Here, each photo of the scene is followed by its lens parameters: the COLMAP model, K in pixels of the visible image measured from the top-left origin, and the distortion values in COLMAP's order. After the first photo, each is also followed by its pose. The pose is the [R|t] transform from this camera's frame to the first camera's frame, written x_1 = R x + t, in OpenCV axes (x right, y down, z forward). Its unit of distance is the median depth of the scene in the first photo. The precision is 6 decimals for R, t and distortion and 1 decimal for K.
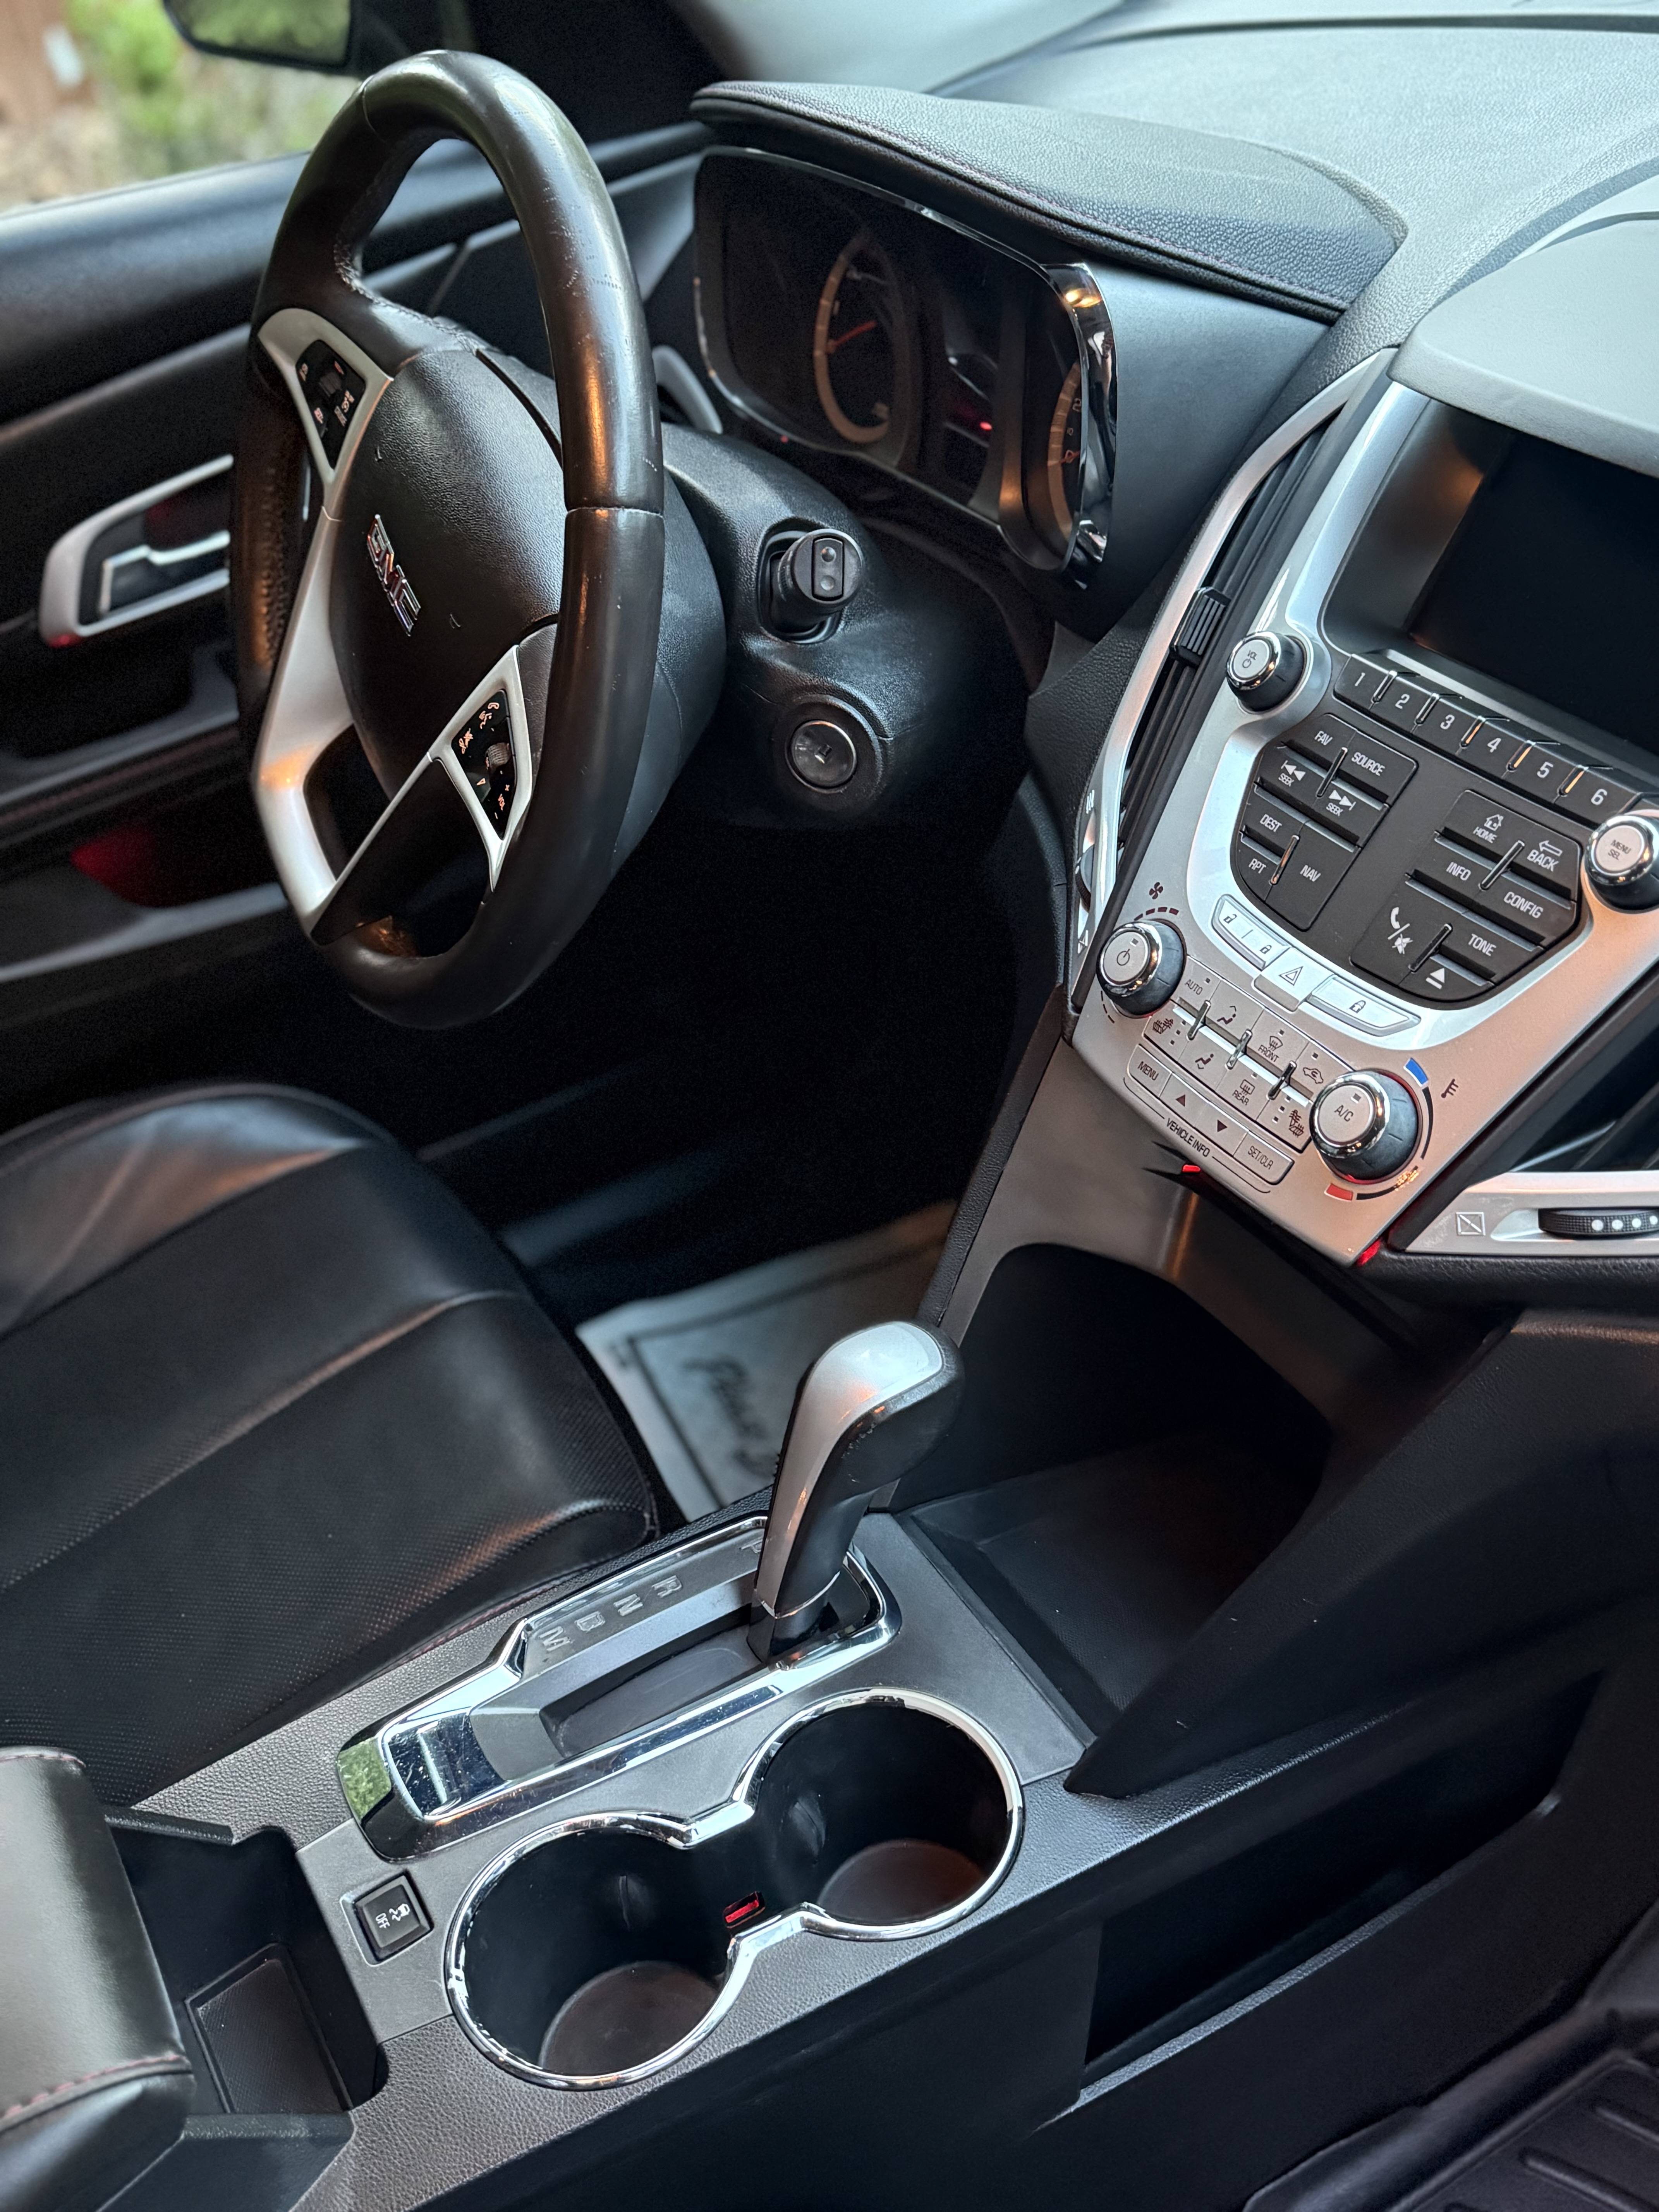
lens RADIAL K [[2053.0, 0, 843.9], [0, 2053.0, 1116.6], [0, 0, 1]] dist [0.049198, 0.000000]
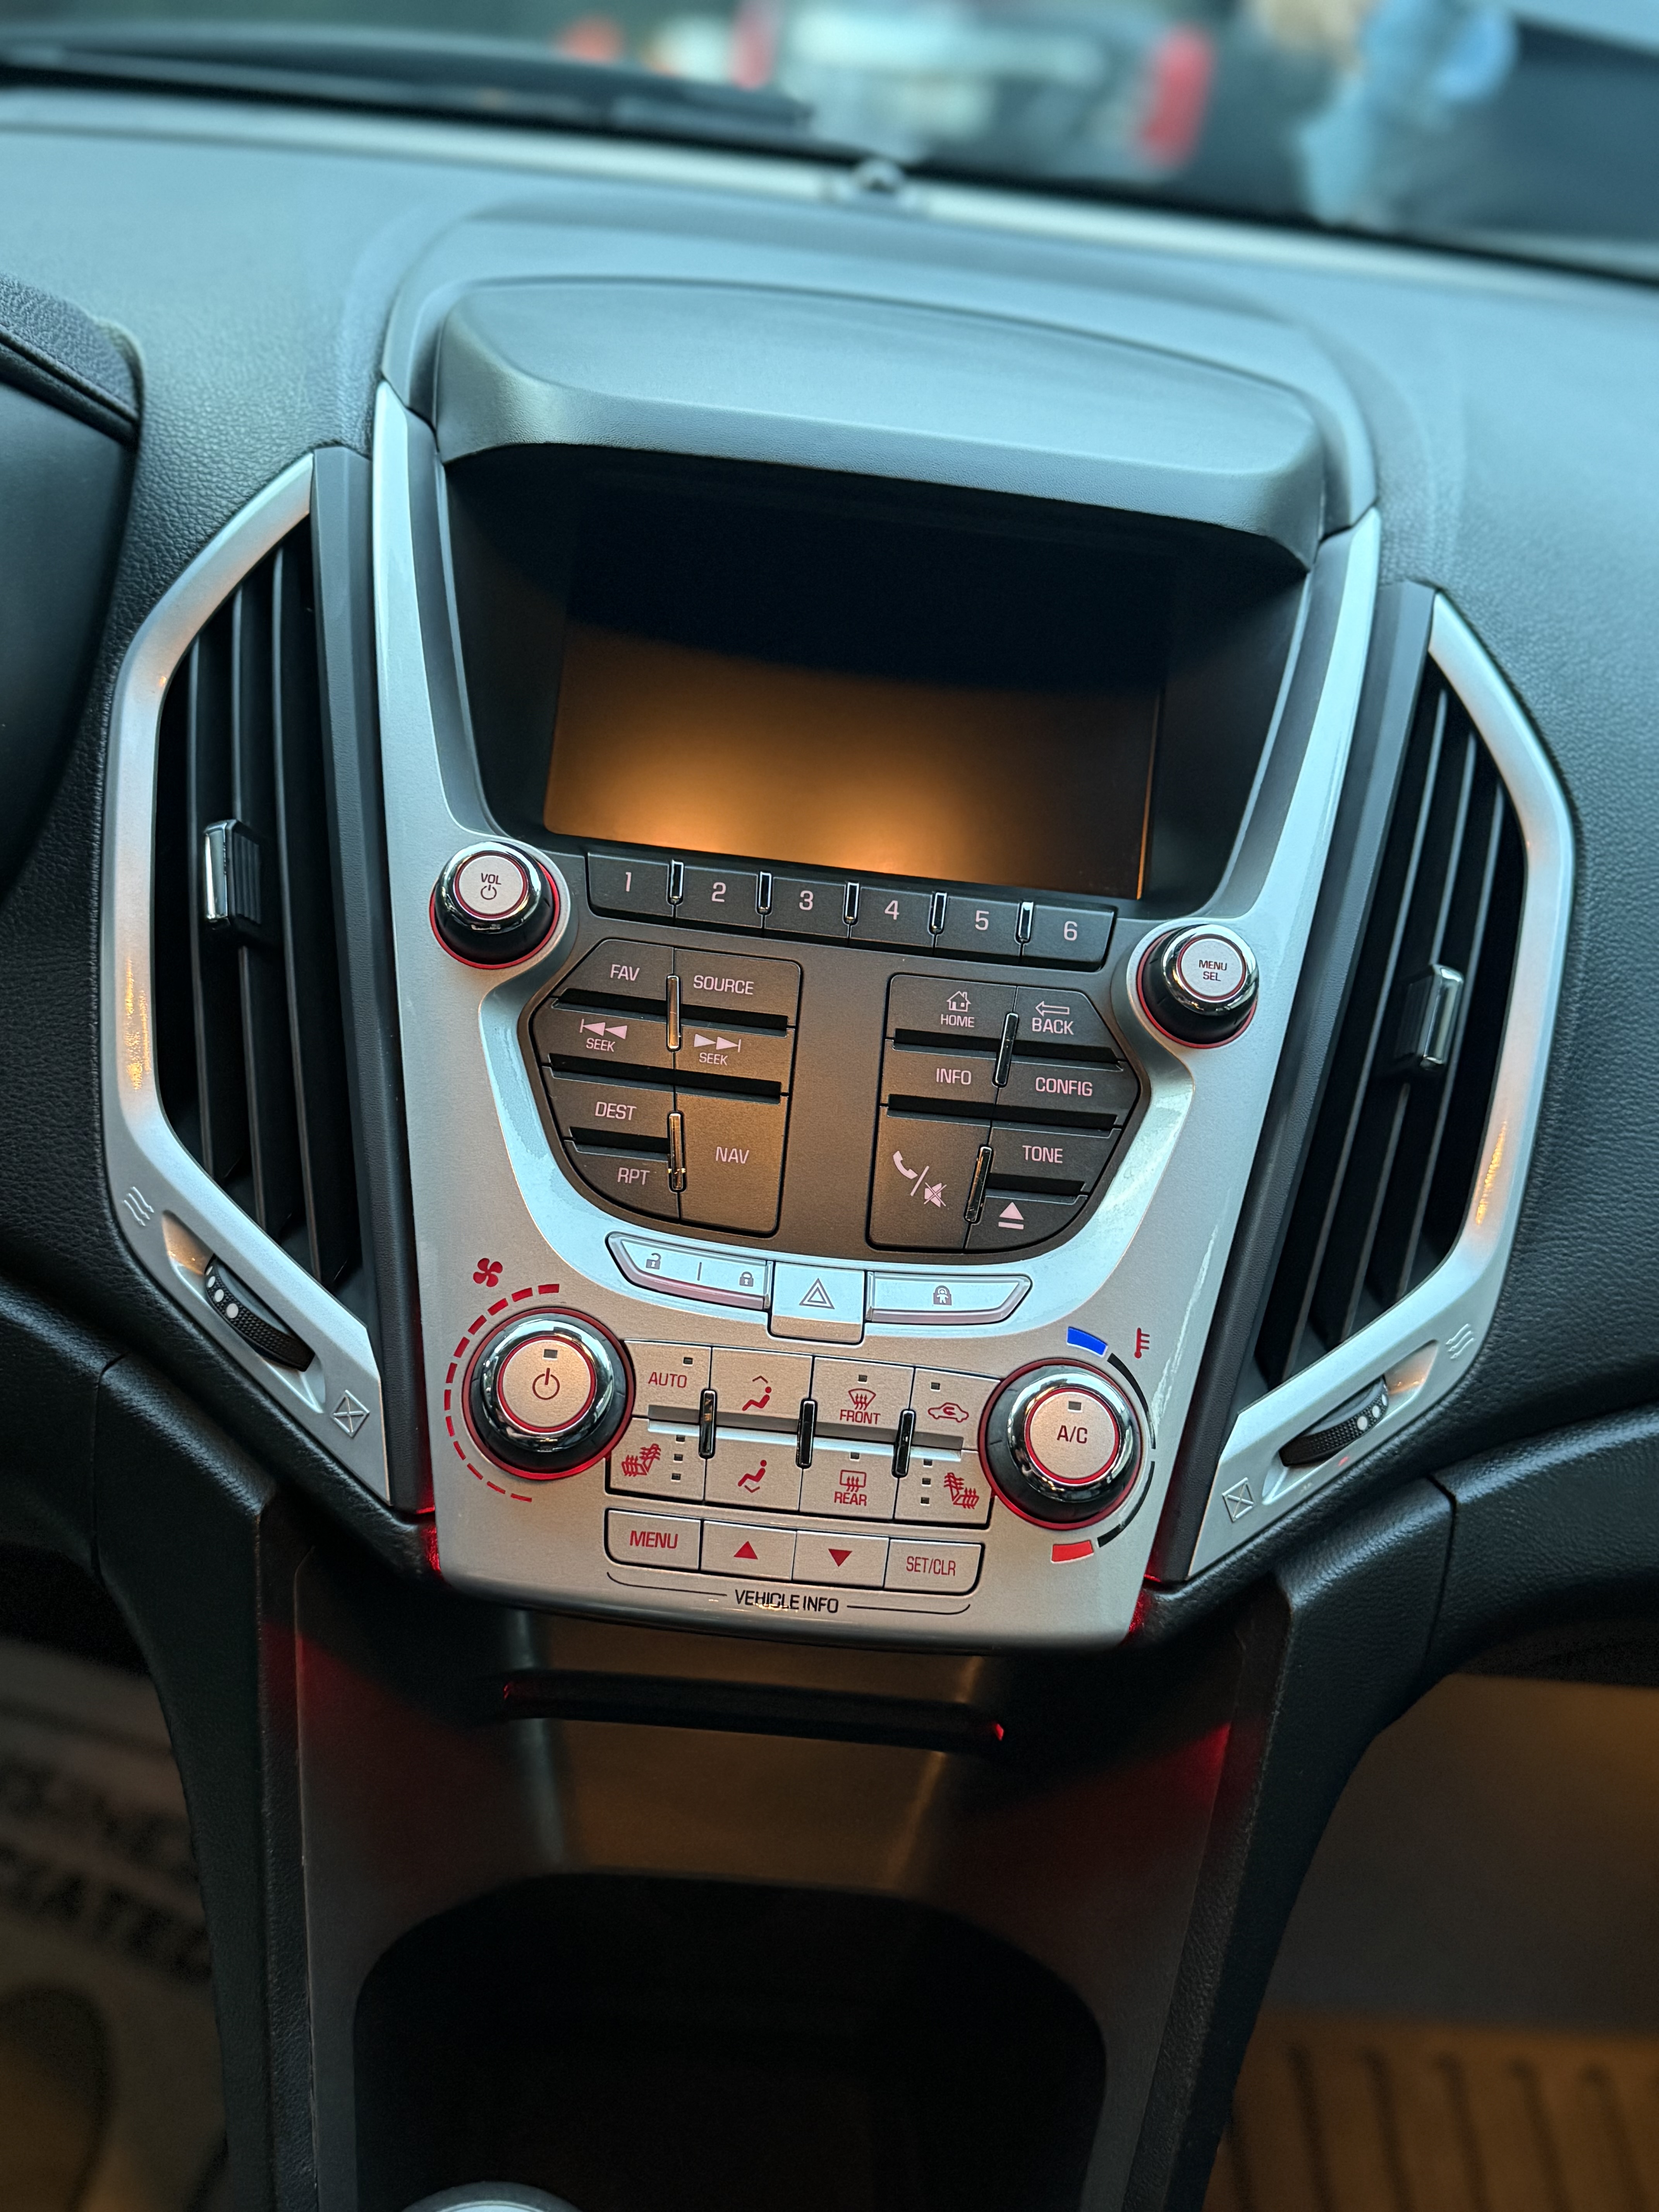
lens RADIAL K [[2053.0, 0, 823.6], [0, 2053.0, 1105.0], [0, 0, 1]] dist [0.049198, 0.000000]
pose [[0.497655, -0.263125, 0.826501, -0.297747], [0.395269, 0.916981, 0.053930, -0.153845], [-0.772076, 0.299852, 0.560345, 0.586961]]
